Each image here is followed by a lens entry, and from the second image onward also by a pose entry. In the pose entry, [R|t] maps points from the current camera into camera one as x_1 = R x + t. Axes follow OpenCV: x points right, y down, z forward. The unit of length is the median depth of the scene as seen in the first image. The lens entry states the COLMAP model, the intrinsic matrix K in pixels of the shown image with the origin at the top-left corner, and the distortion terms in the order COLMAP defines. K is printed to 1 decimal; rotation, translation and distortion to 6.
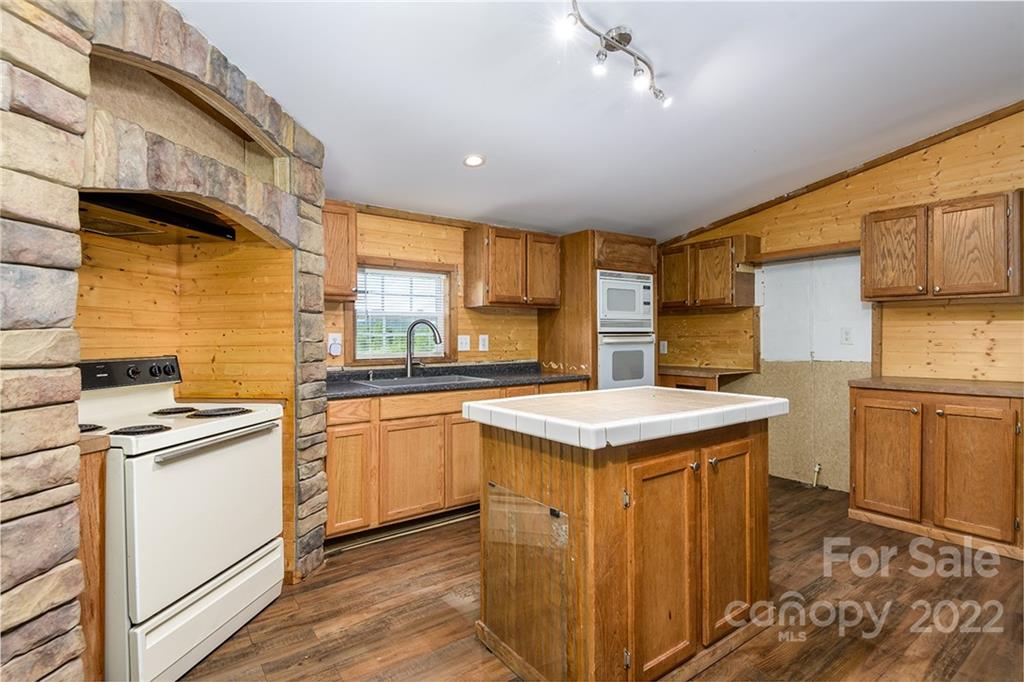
lens RADIAL K [[496.8, 0, 513.7], [0, 496.8, 336.8], [0, 0, 1]] dist [0.001132, -0.007047]
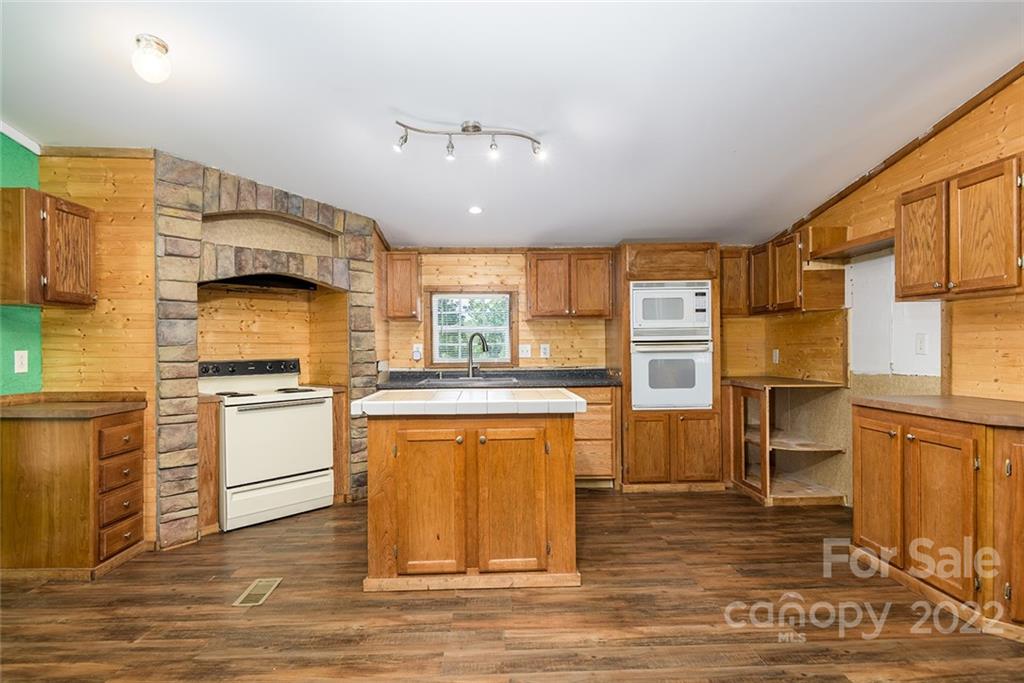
lens RADIAL K [[545.1, 0, 516.4], [0, 545.1, 346.4], [0, 0, 1]] dist [0.025736, -0.020065]
pose [[0.832686, -0.001004, -0.553744, 0.641696], [0.005541, 0.999963, 0.006519, -0.007269], [0.553717, -0.008496, 0.832661, -0.101067]]
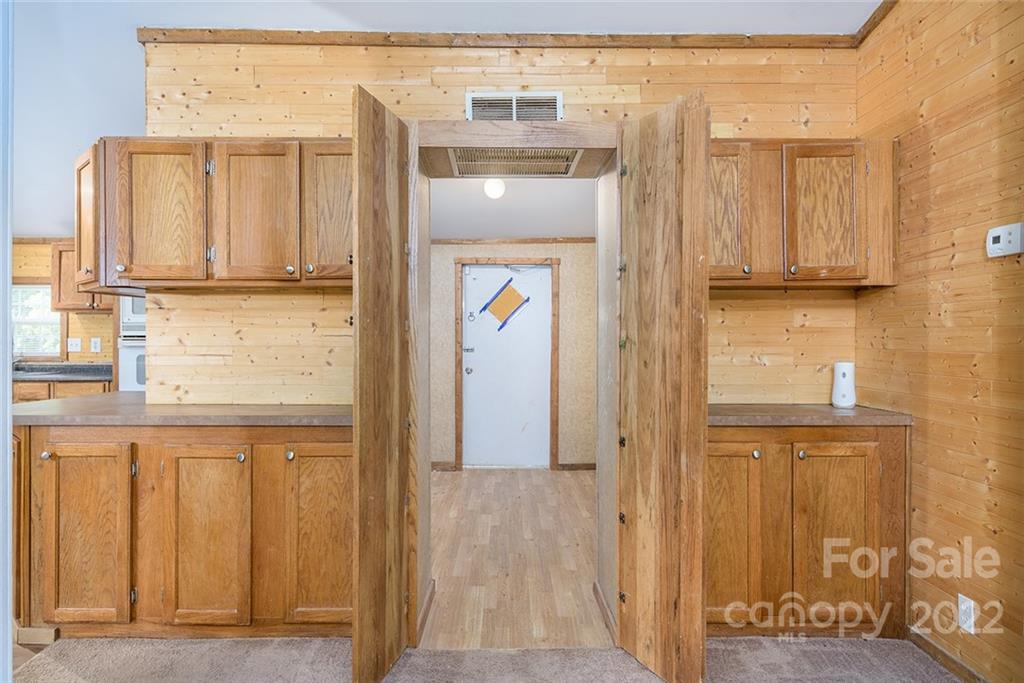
lens RADIAL K [[632.2, 0, 513.8], [0, 632.2, 340.5], [0, 0, 1]] dist [0.025644, -0.010514]
pose [[0.801510, 0.007806, -0.597931, 1.705260], [-0.006598, 0.999969, 0.004210, -0.010972], [0.597945, 0.000571, 0.801537, 0.449913]]
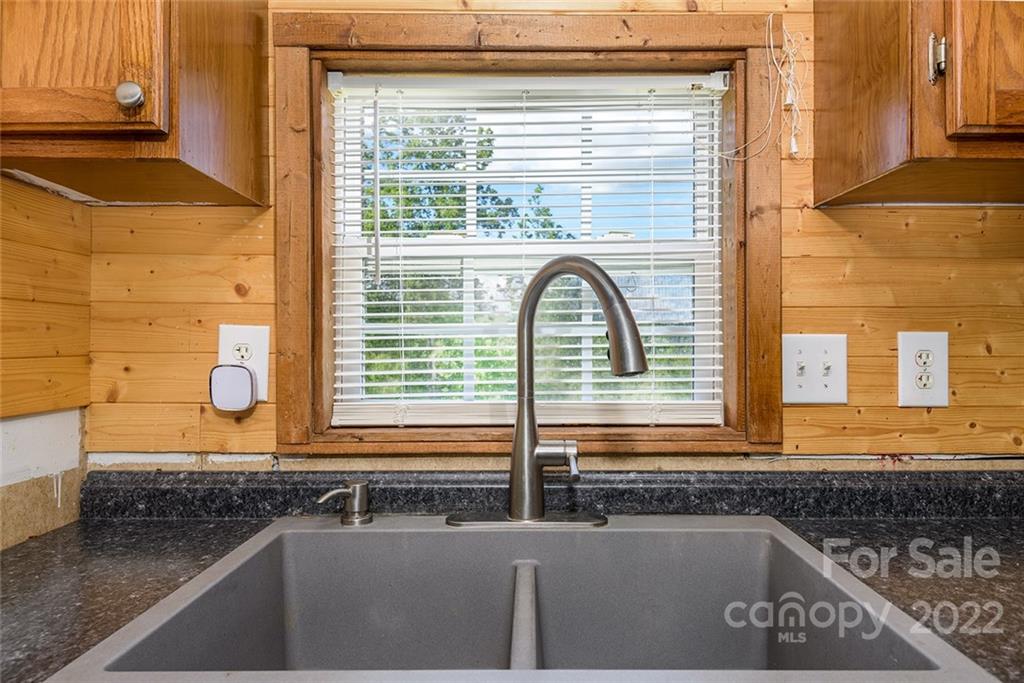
lens RADIAL K [[632.2, 0, 515.3], [0, 632.2, 338.0], [0, 0, 1]] dist [0.025644, -0.010514]
pose [[0.803509, 0.000979, -0.595291, -0.041270], [-0.002617, 0.999995, -0.001887, -0.000176], [0.595286, 0.003074, 0.803508, 0.737781]]
